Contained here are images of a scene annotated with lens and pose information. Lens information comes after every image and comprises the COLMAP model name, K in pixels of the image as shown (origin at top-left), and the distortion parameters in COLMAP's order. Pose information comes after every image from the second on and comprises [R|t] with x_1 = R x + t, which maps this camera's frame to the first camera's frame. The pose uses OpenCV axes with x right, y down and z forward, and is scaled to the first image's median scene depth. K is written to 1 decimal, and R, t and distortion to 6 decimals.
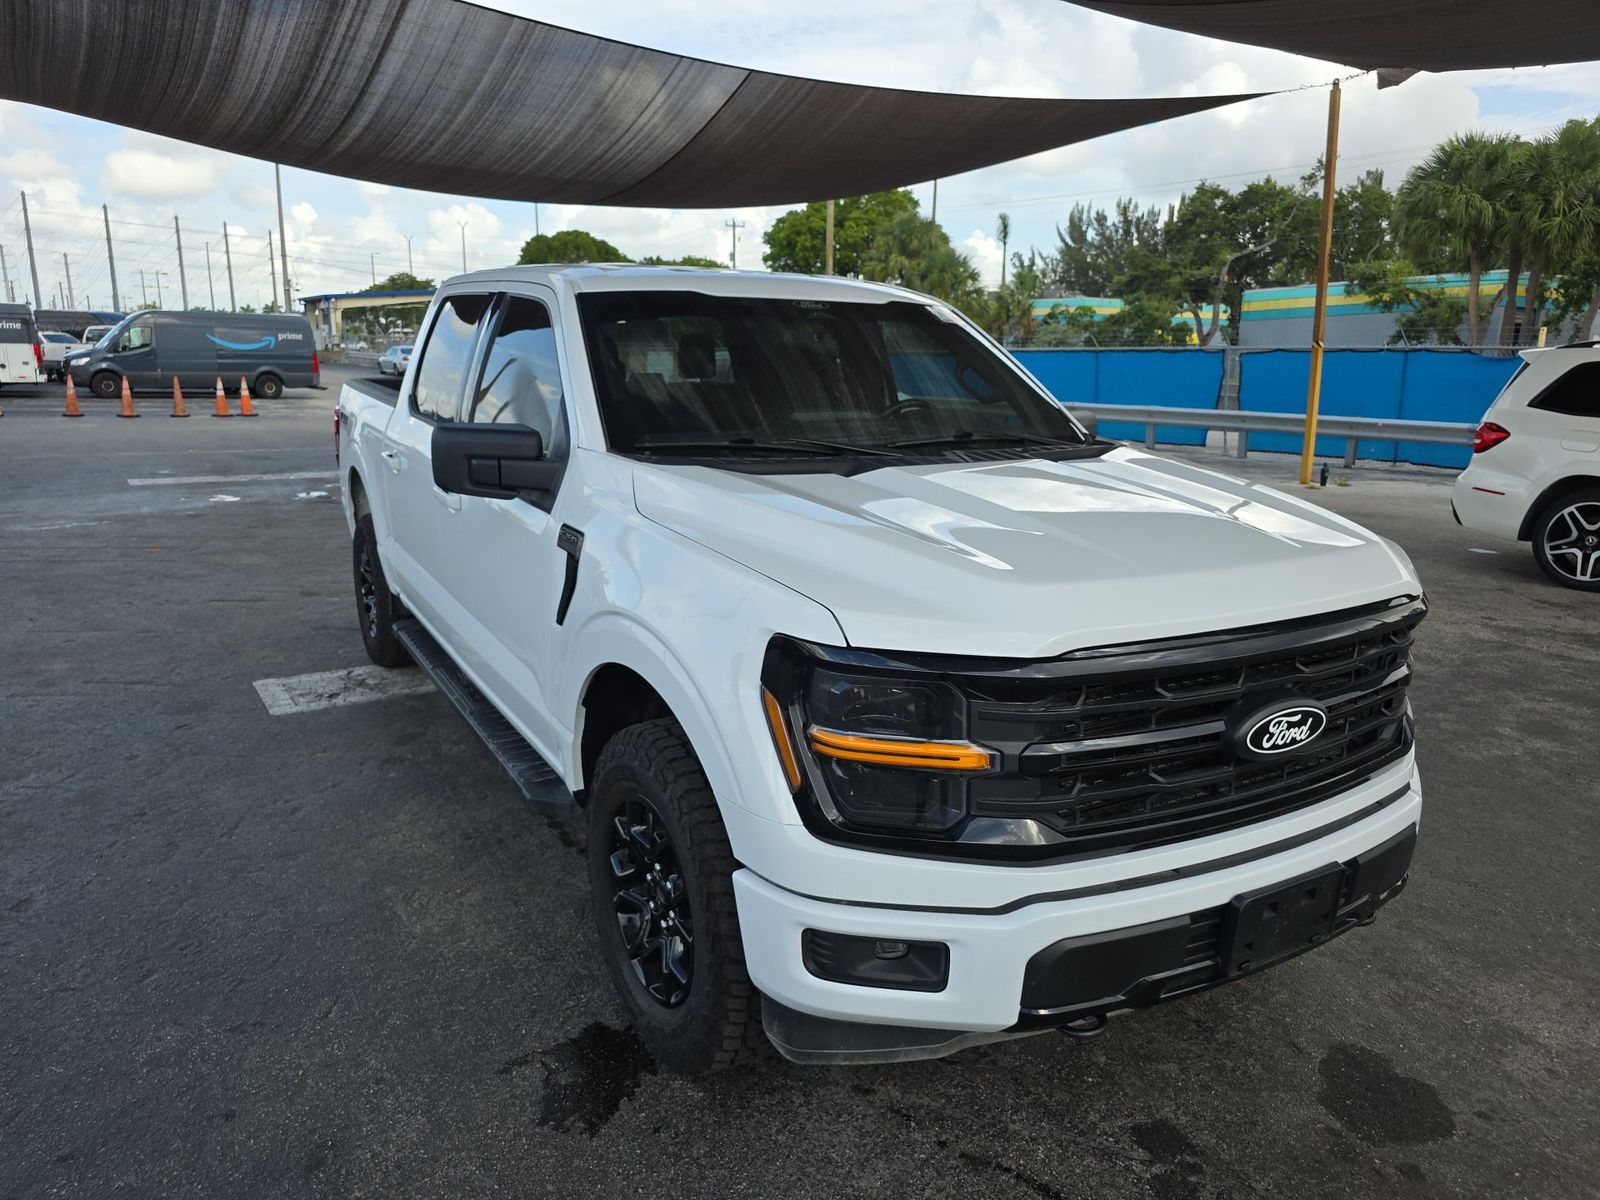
lens RADIAL K [[1083.4, 0, 804.3], [0, 1083.4, 602.2], [0, 0, 1]] dist [0.045348, -0.033974]
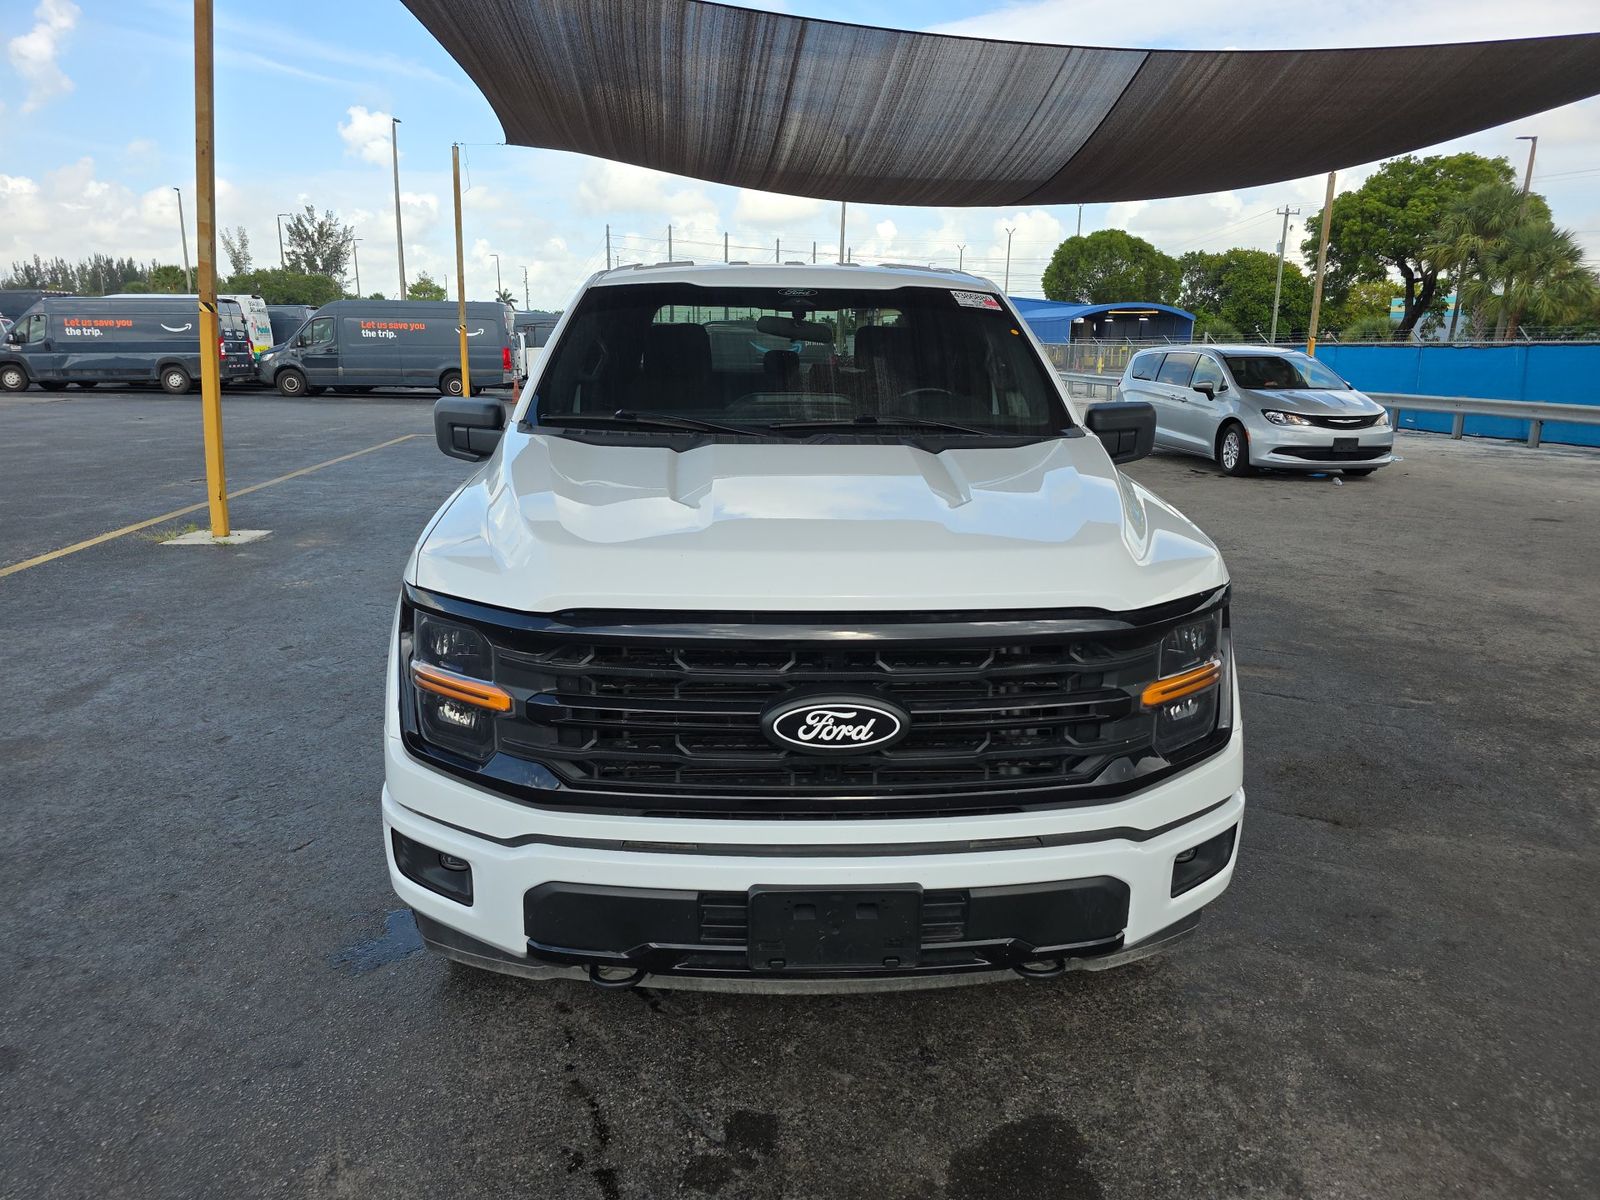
lens RADIAL K [[1083.4, 0, 805.5], [0, 1083.4, 601.2], [0, 0, 1]] dist [0.045348, -0.033974]
pose [[0.886734, 0.099456, -0.451454, 0.163223], [-0.100582, 0.994695, 0.021572, -0.001589], [0.451205, 0.026280, 0.892033, 0.028999]]
